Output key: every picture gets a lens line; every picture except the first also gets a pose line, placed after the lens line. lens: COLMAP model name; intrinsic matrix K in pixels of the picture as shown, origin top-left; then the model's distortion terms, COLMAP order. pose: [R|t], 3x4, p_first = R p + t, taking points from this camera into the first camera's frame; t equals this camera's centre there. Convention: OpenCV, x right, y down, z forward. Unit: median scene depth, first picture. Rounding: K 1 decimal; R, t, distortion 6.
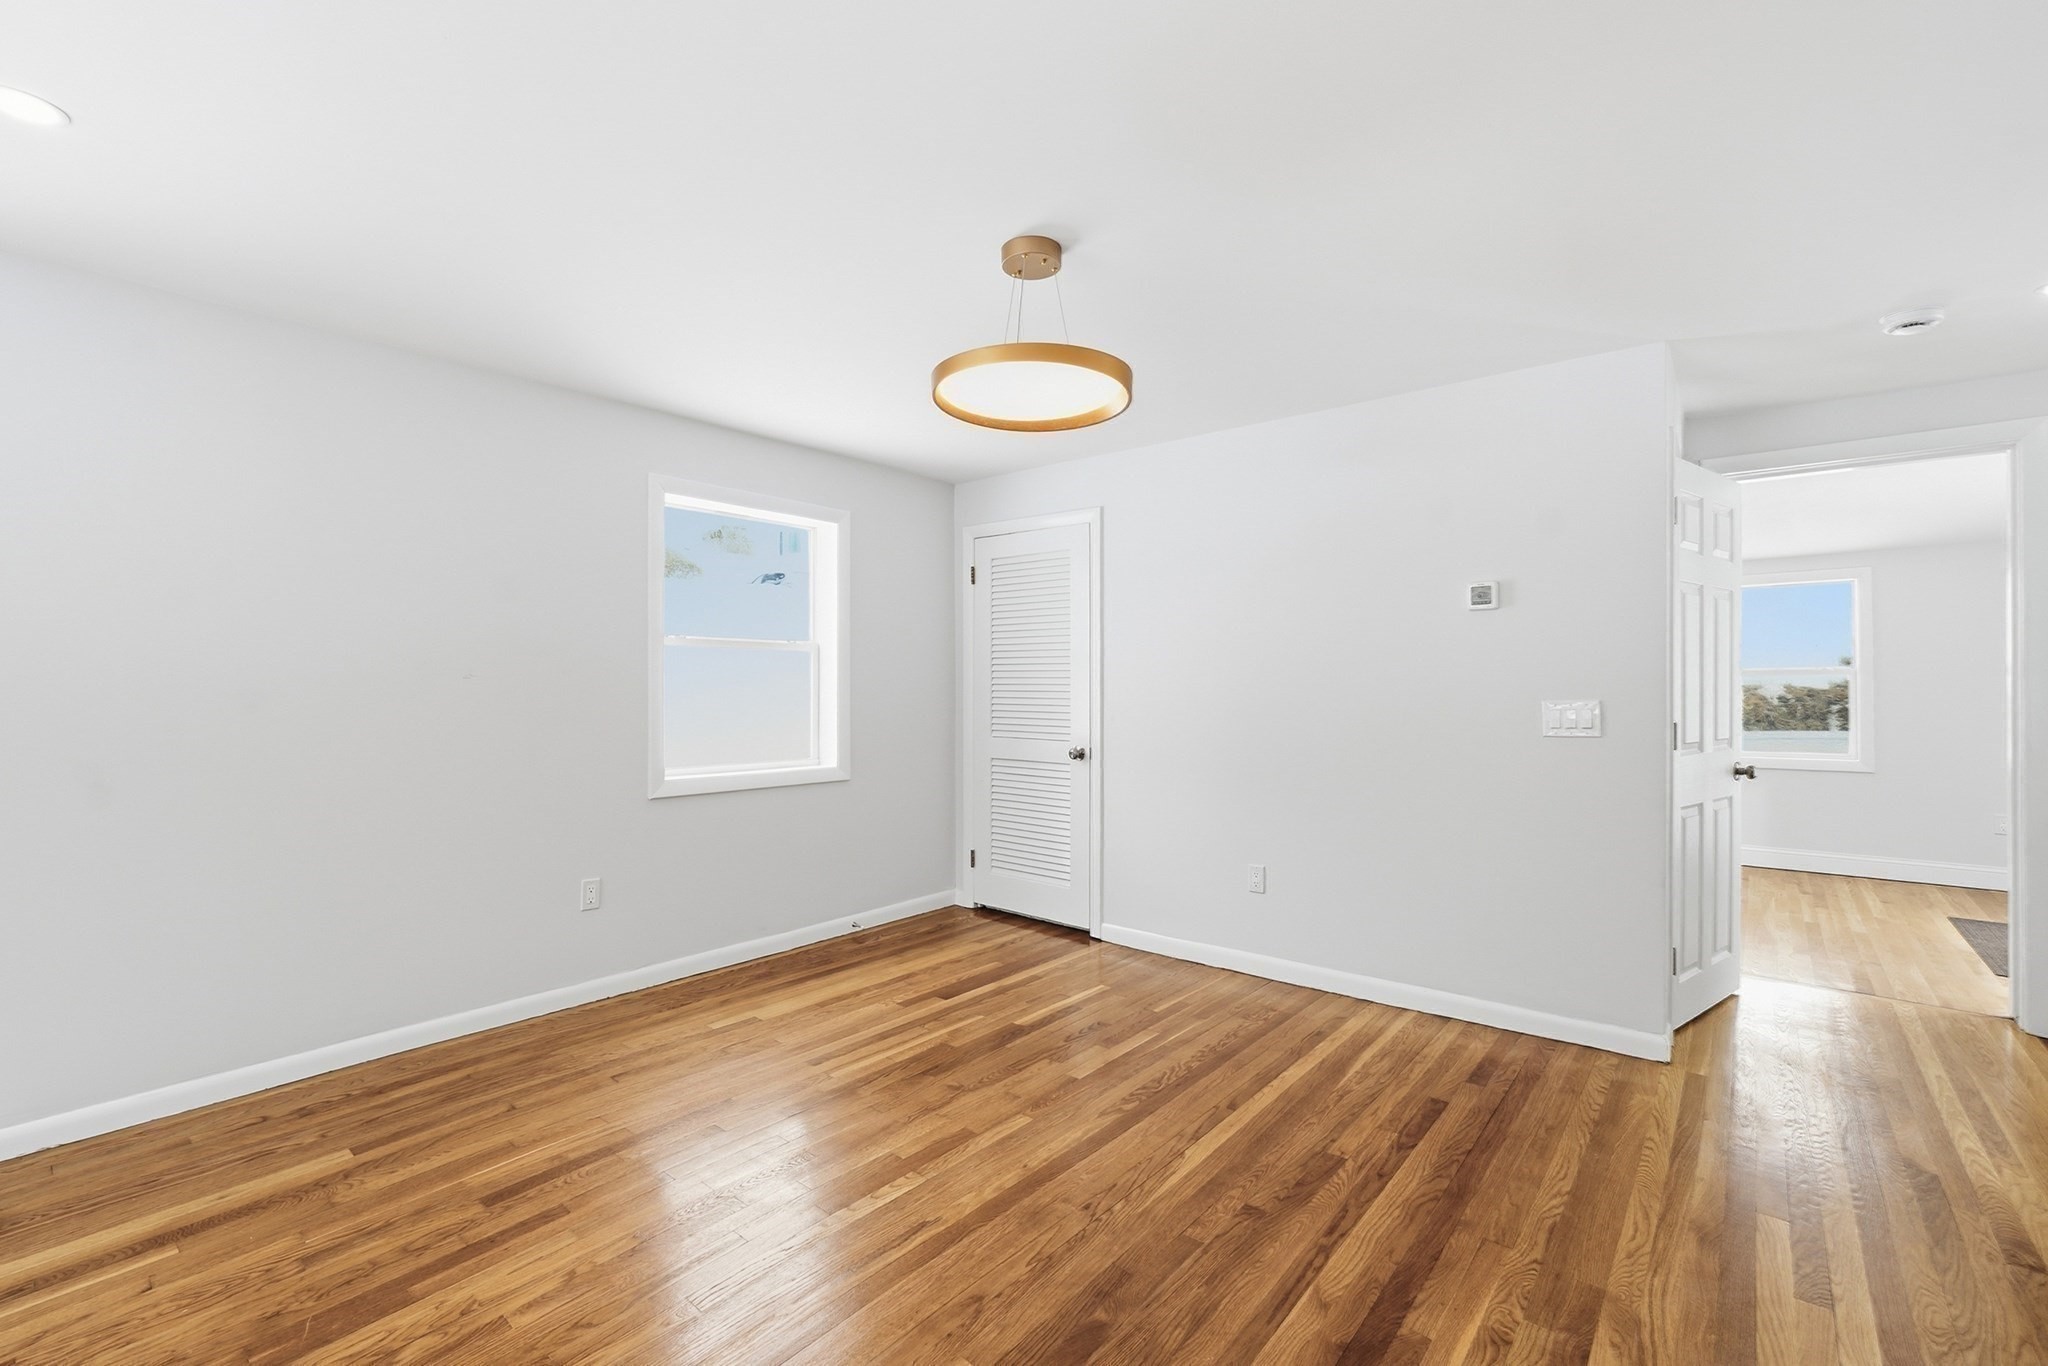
lens RADIAL K [[862.0, 0, 1006.6], [0, 862.0, 682.3], [0, 0, 1]] dist [-0.016178, 0.003901]
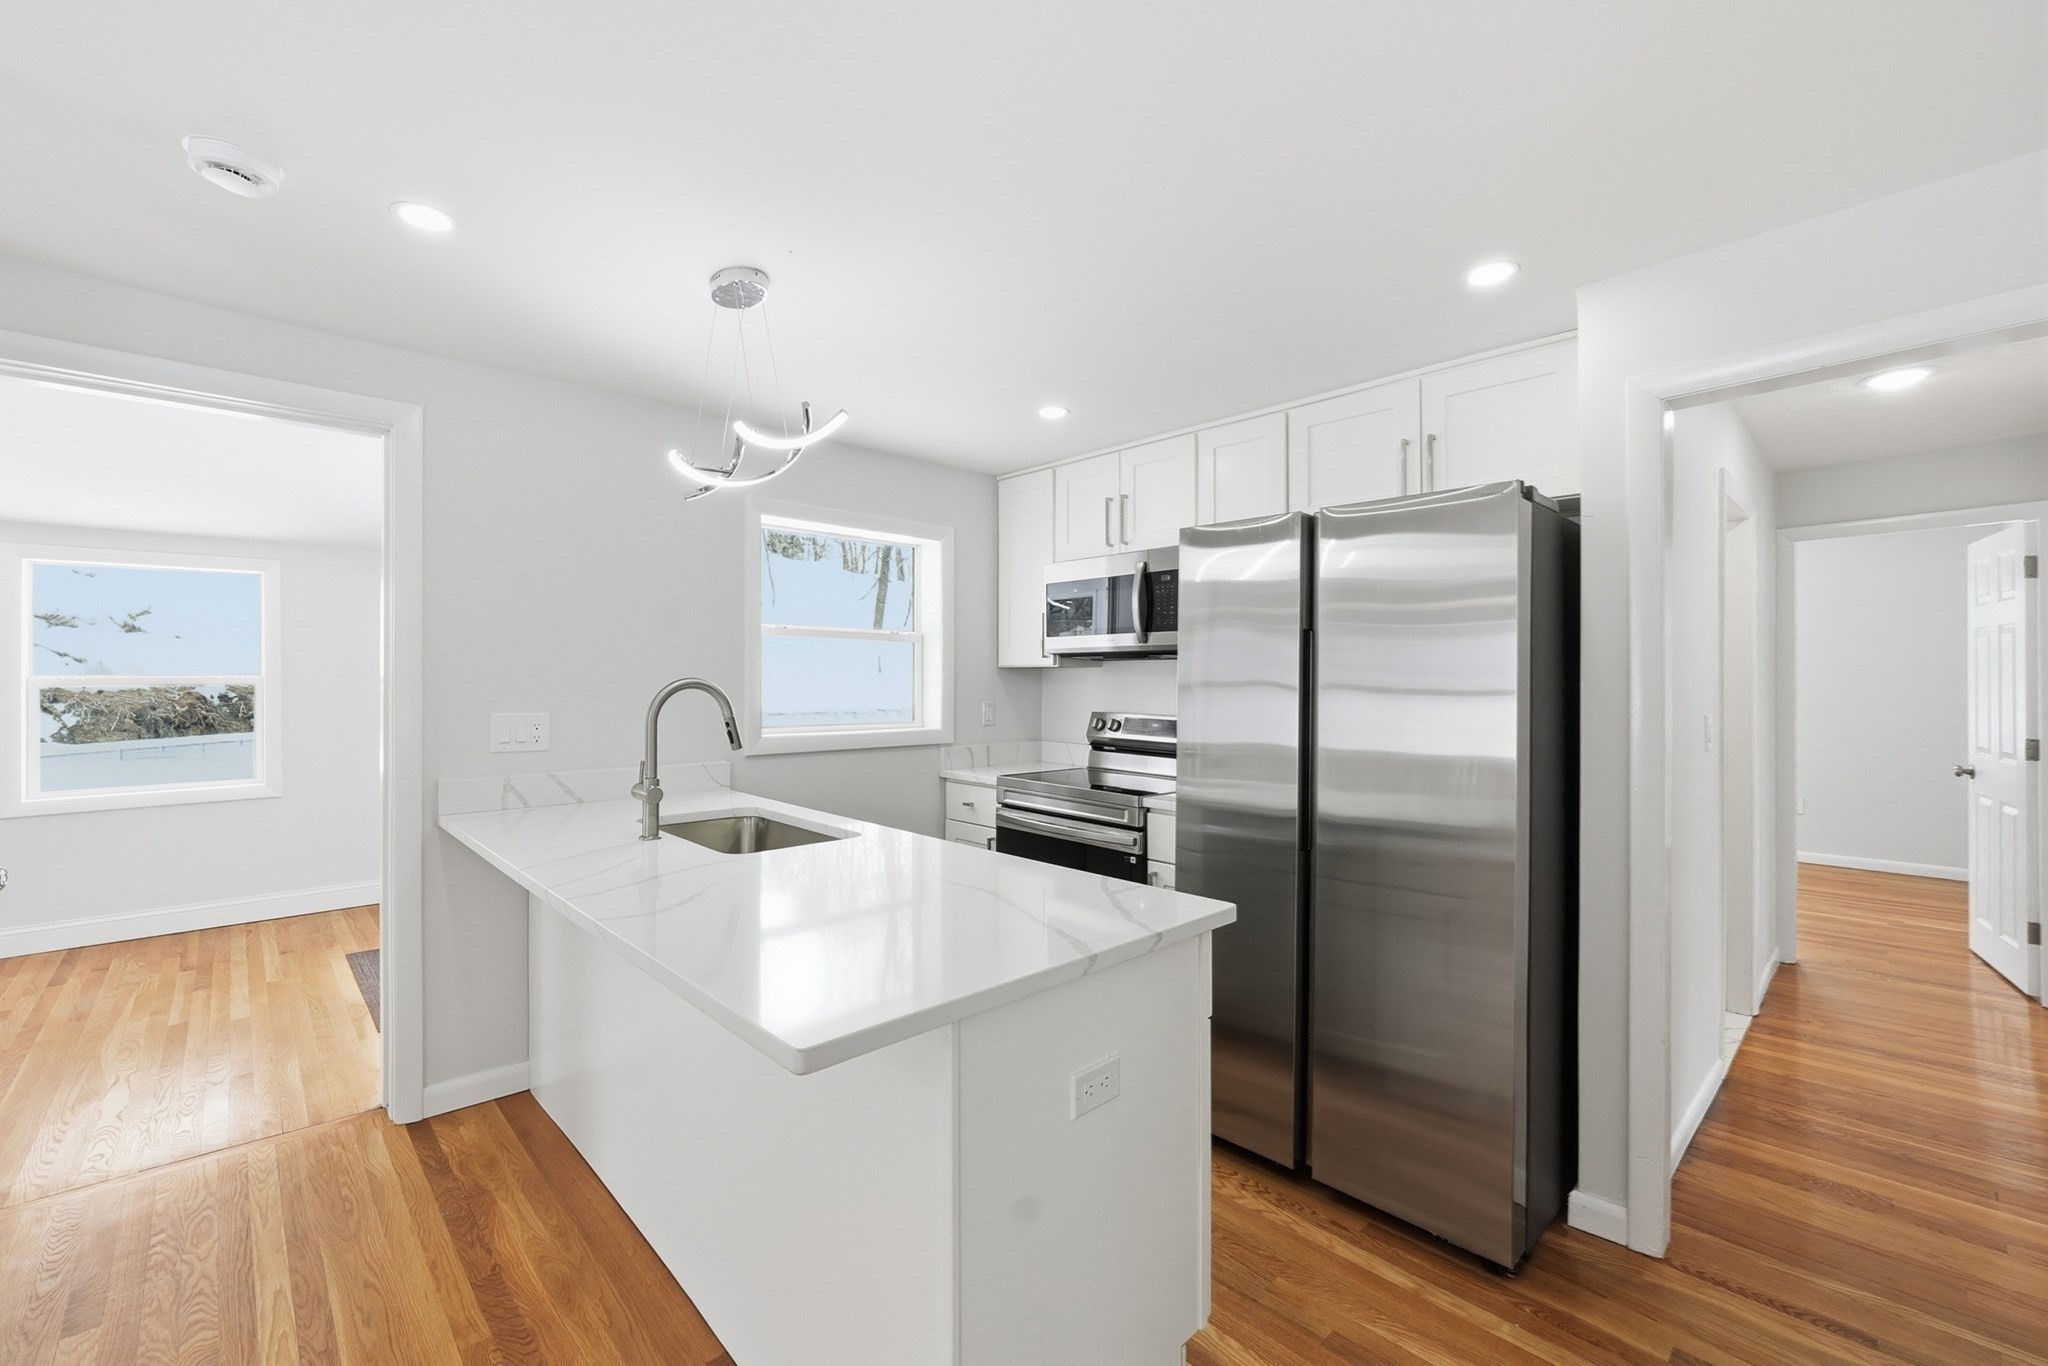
lens RADIAL K [[862.0, 0, 1057.1], [0, 862.0, 680.2], [0, 0, 1]] dist [-0.016178, 0.003901]
pose [[0.071795, 0.001254, 0.997419, 0.228016], [-0.007975, 0.999968, -0.000683, -0.021642], [-0.997388, -0.007906, 0.071802, 0.160608]]
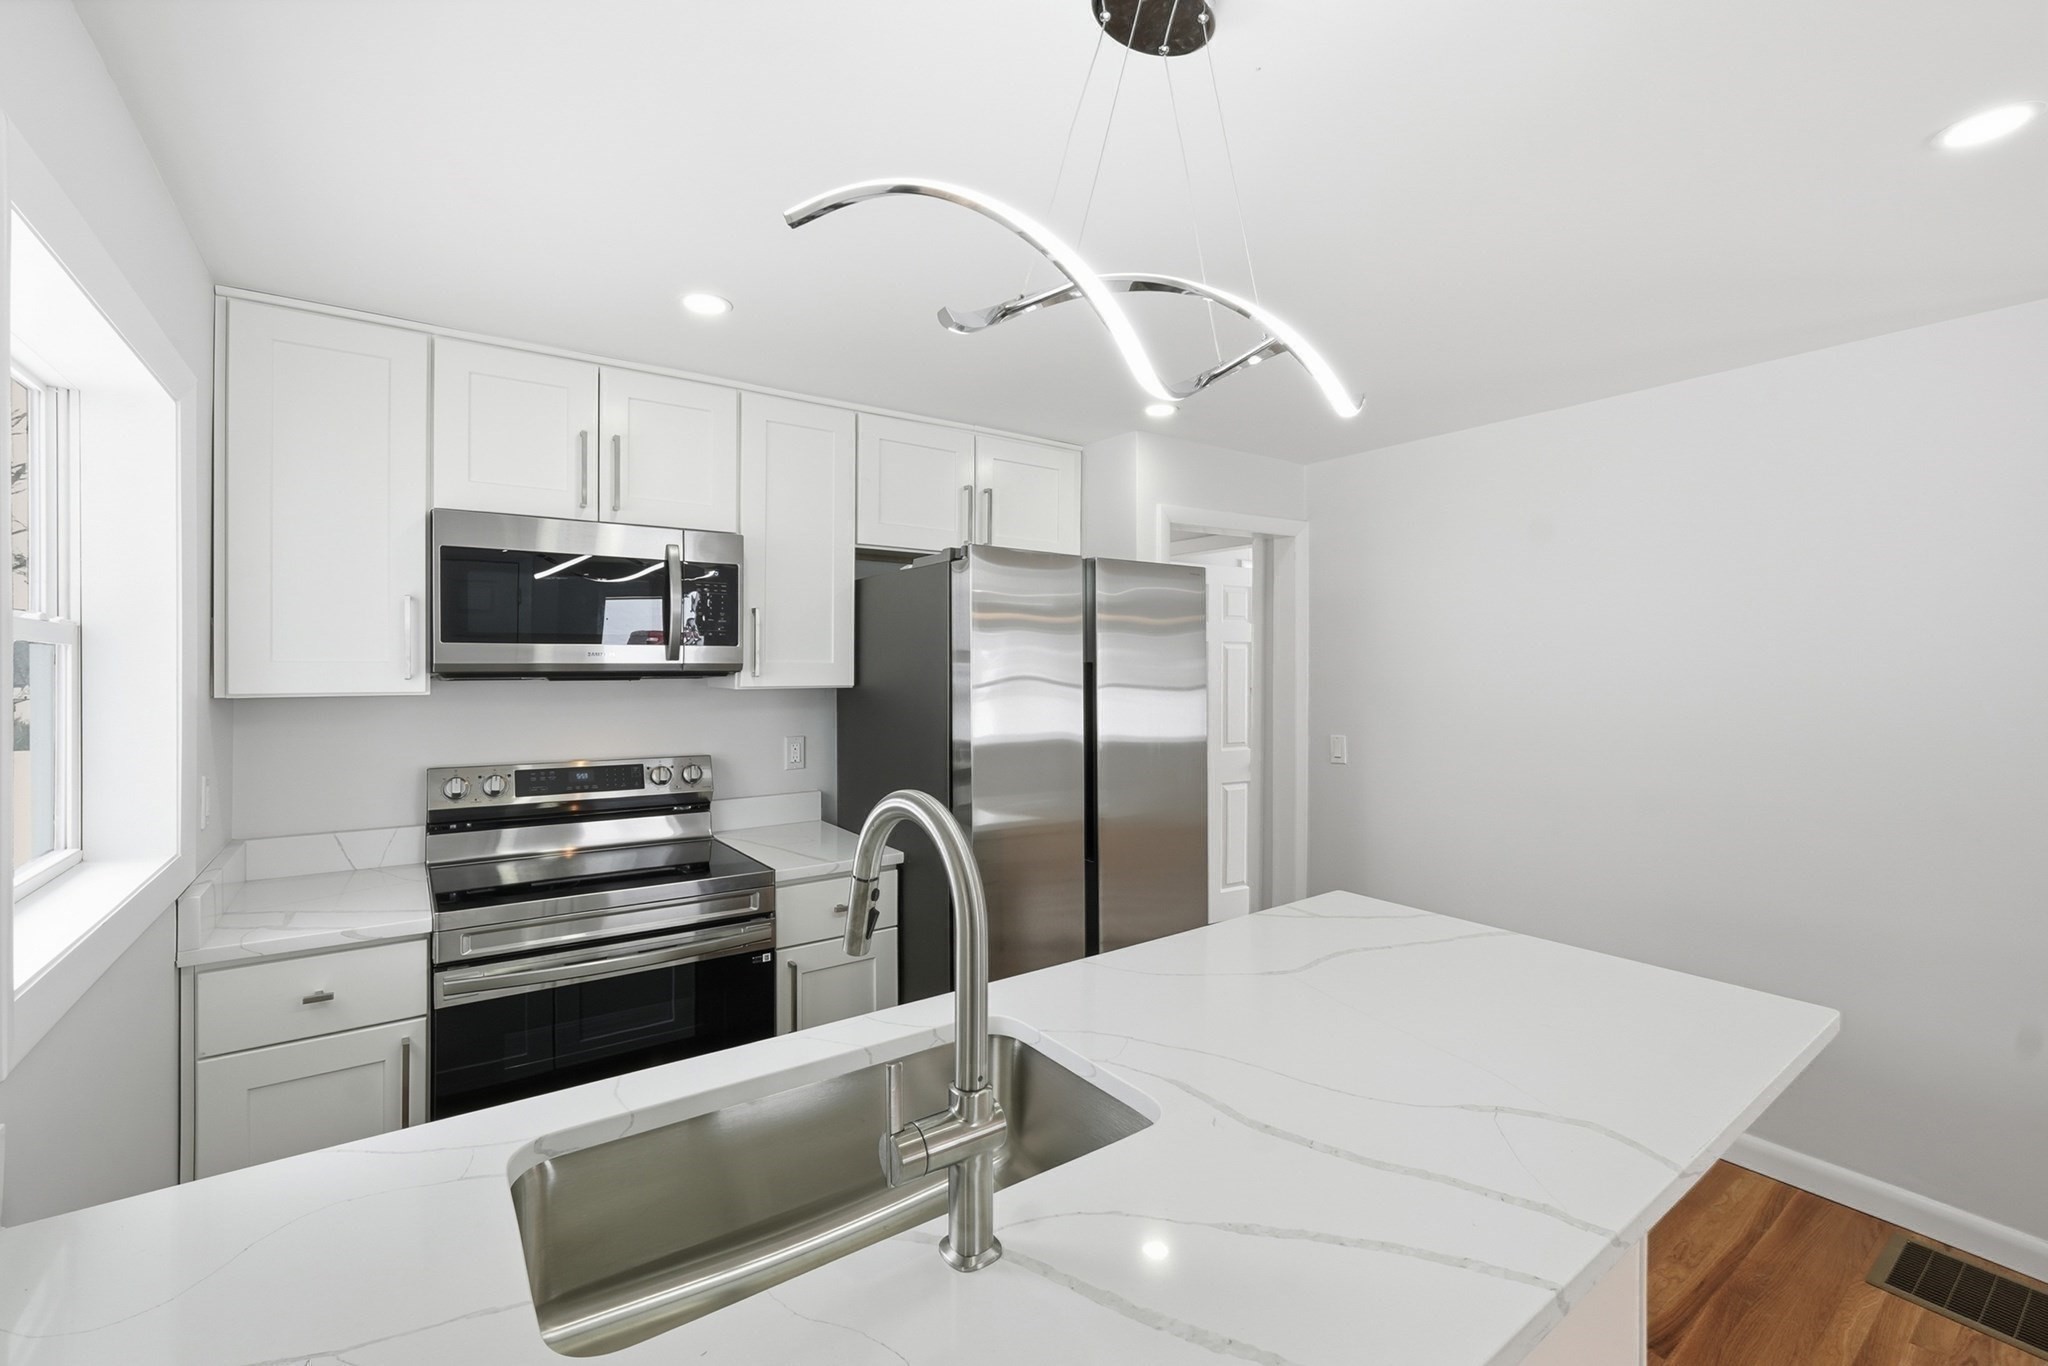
lens RADIAL K [[862.0, 0, 1010.8], [0, 862.0, 668.3], [0, 0, 1]] dist [-0.016178, 0.003901]
pose [[-0.975635, -0.000061, 0.219399, 1.118795], [0.000461, 0.999997, 0.002327, -0.080649], [-0.219399, 0.002372, -0.975632, 1.084530]]
